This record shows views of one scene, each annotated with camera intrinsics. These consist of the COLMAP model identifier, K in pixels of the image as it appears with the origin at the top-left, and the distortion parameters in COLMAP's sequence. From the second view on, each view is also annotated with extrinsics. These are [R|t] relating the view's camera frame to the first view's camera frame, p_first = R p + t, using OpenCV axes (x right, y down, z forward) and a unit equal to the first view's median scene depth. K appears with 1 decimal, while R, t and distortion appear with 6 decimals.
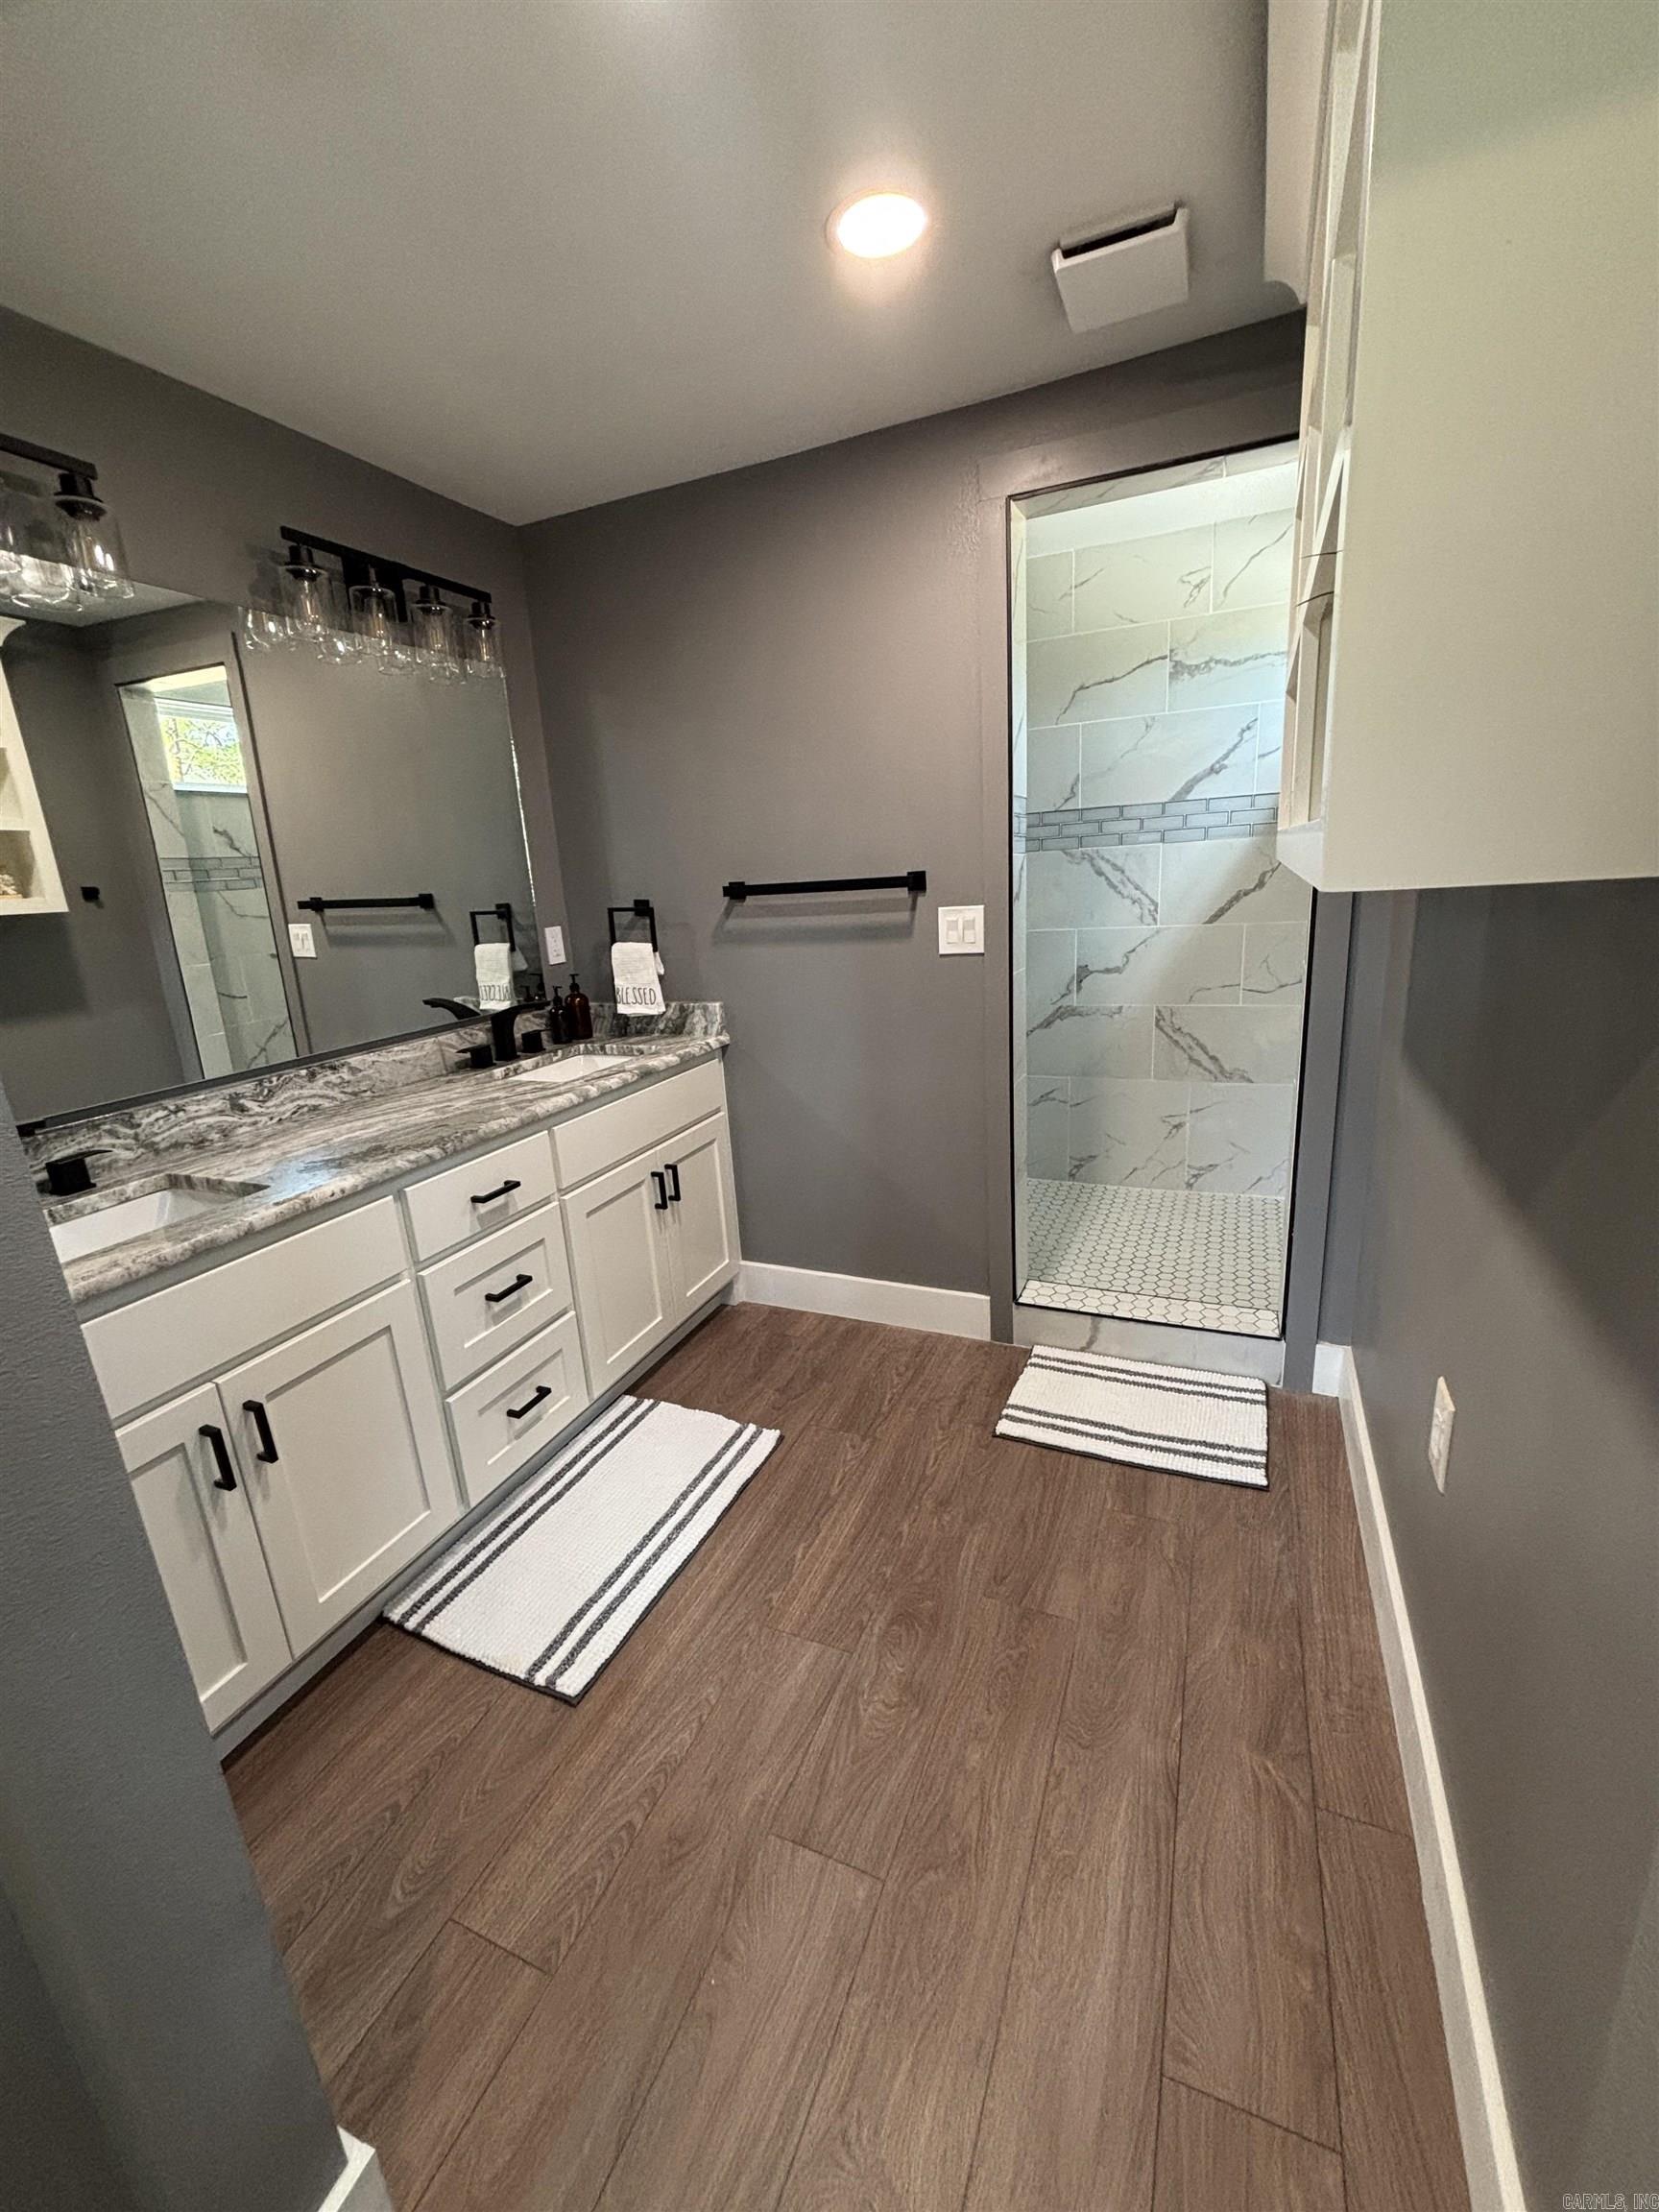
lens RADIAL K [[885.9, 0, 830.7], [0, 885.9, 1108.4], [0, 0, 1]] dist [-0.002083, -0.000228]
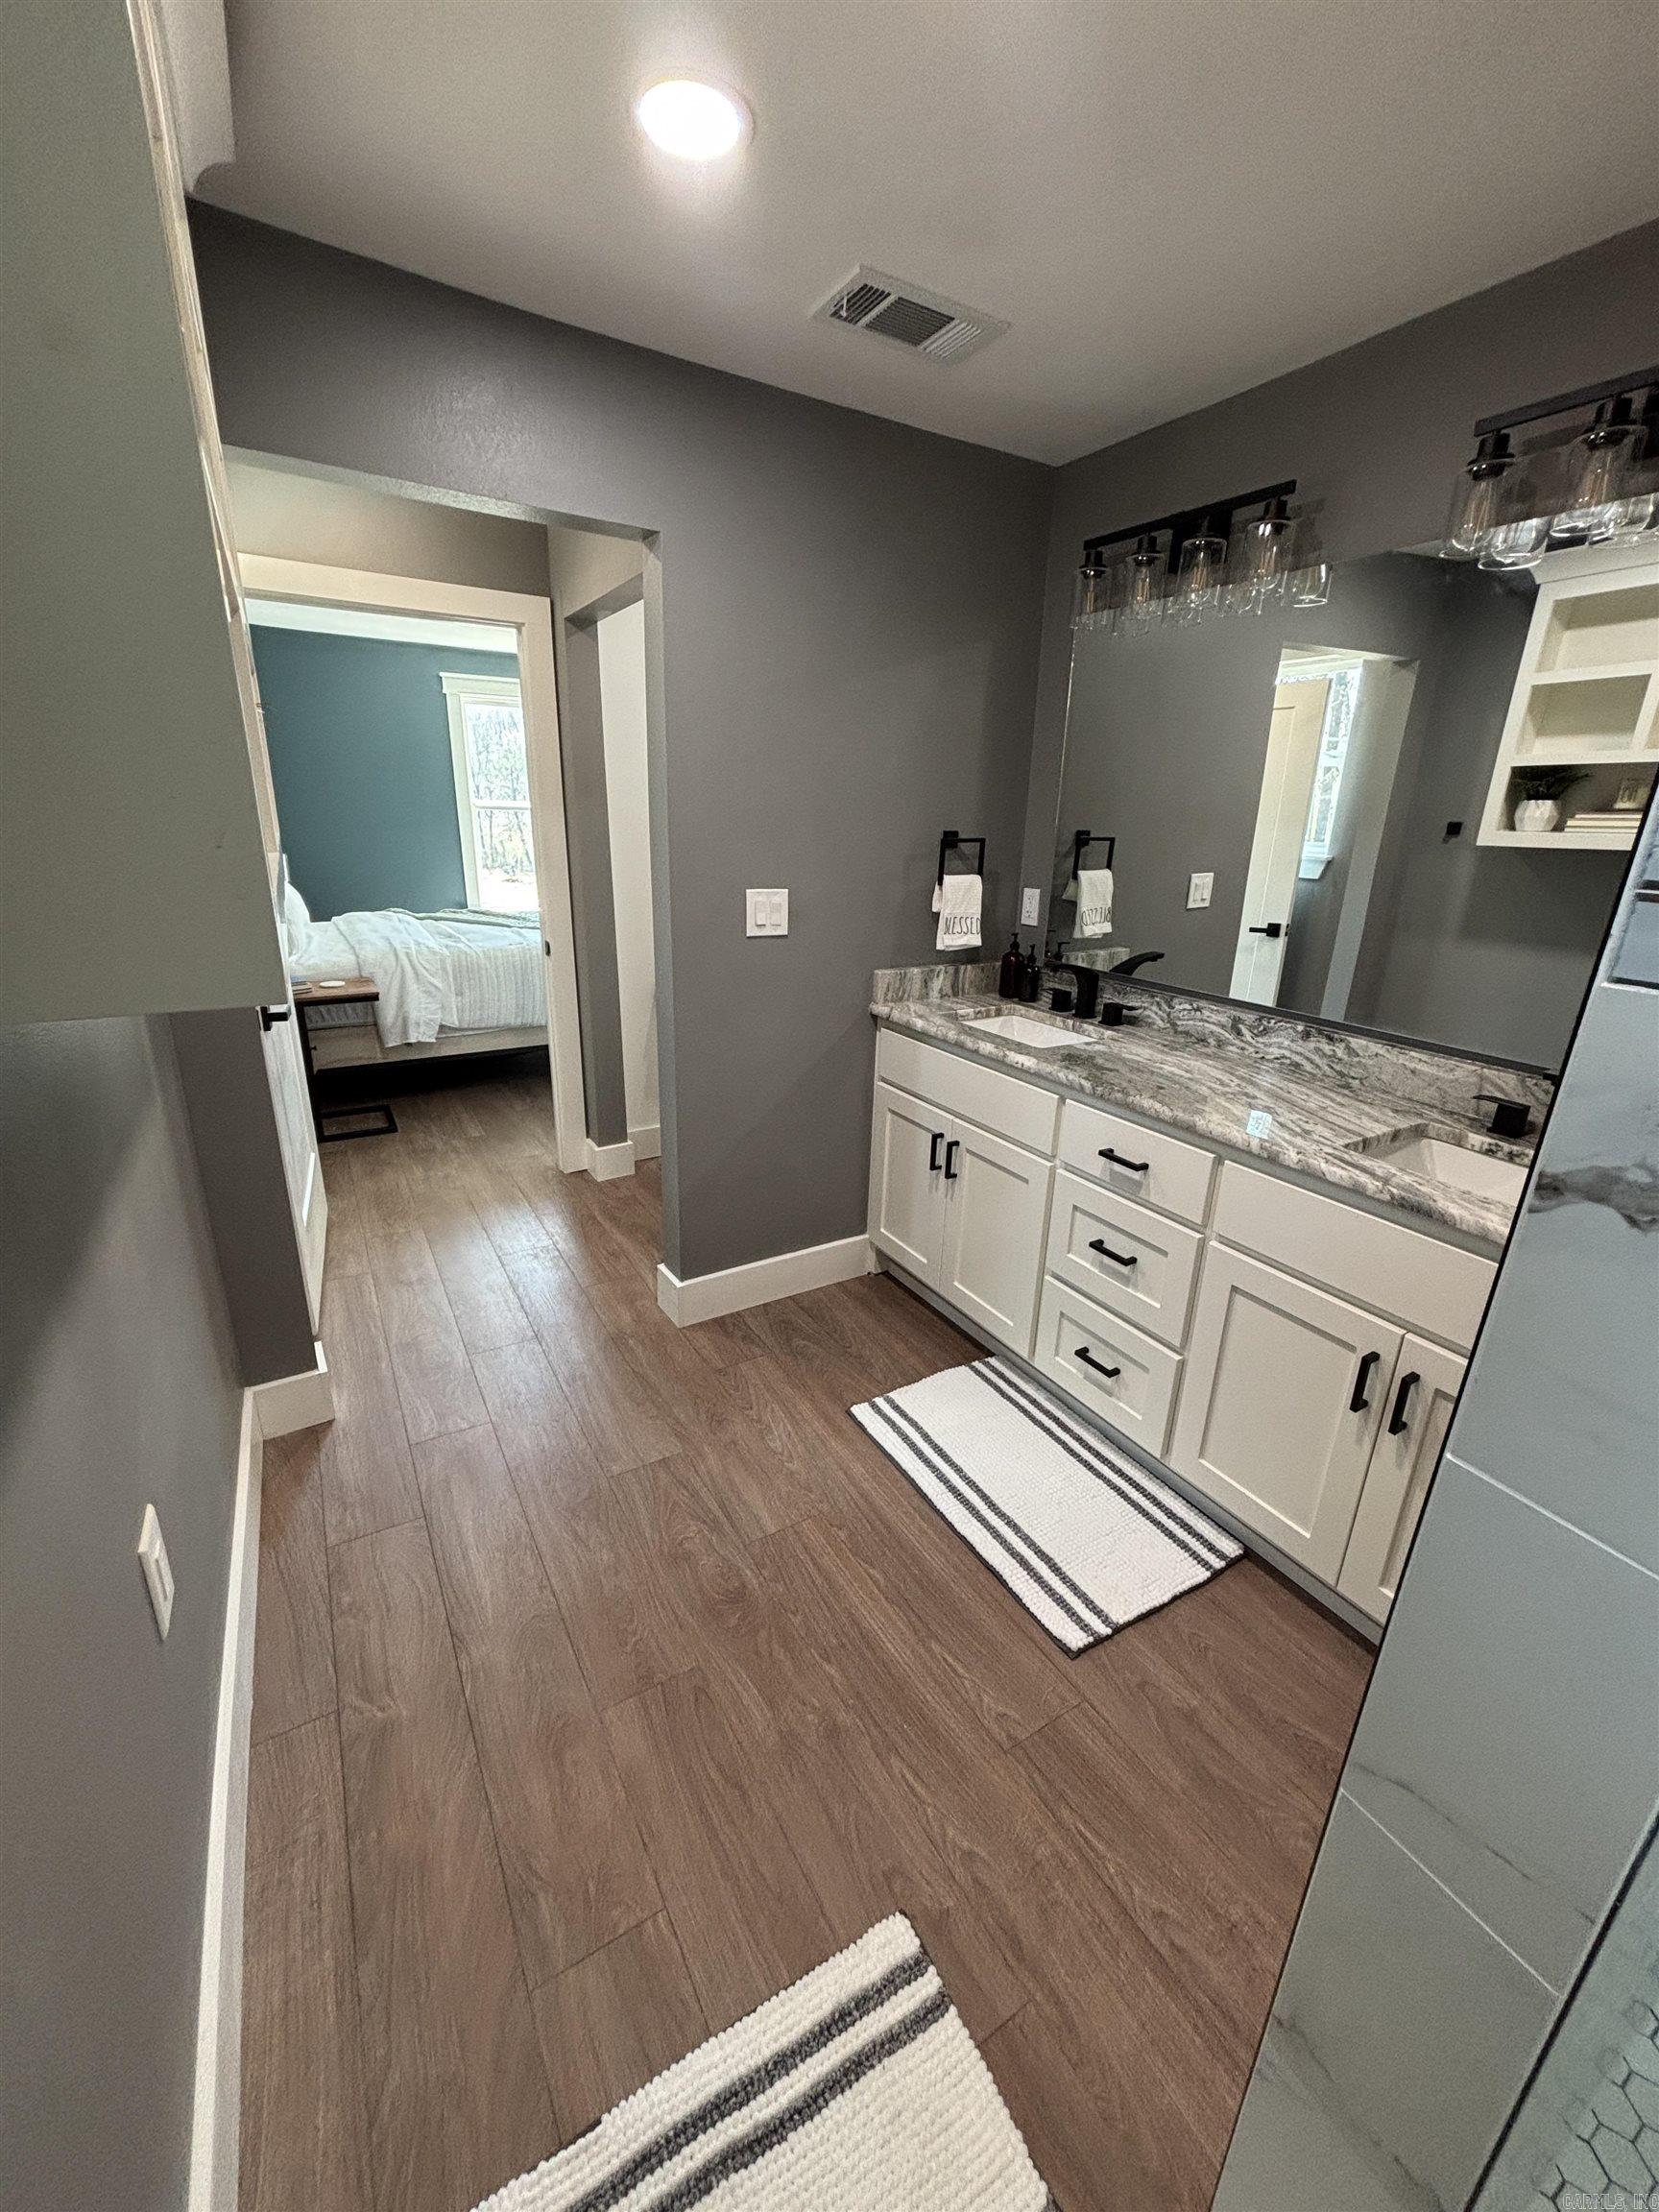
lens RADIAL K [[885.9, 0, 836.4], [0, 885.9, 1112.3], [0, 0, 1]] dist [-0.002083, -0.000228]
pose [[-0.579024, 0.302870, -0.756968, 0.454937], [-0.210850, 0.841230, 0.497869, -0.312302], [0.787574, 0.447885, -0.423233, 0.927546]]
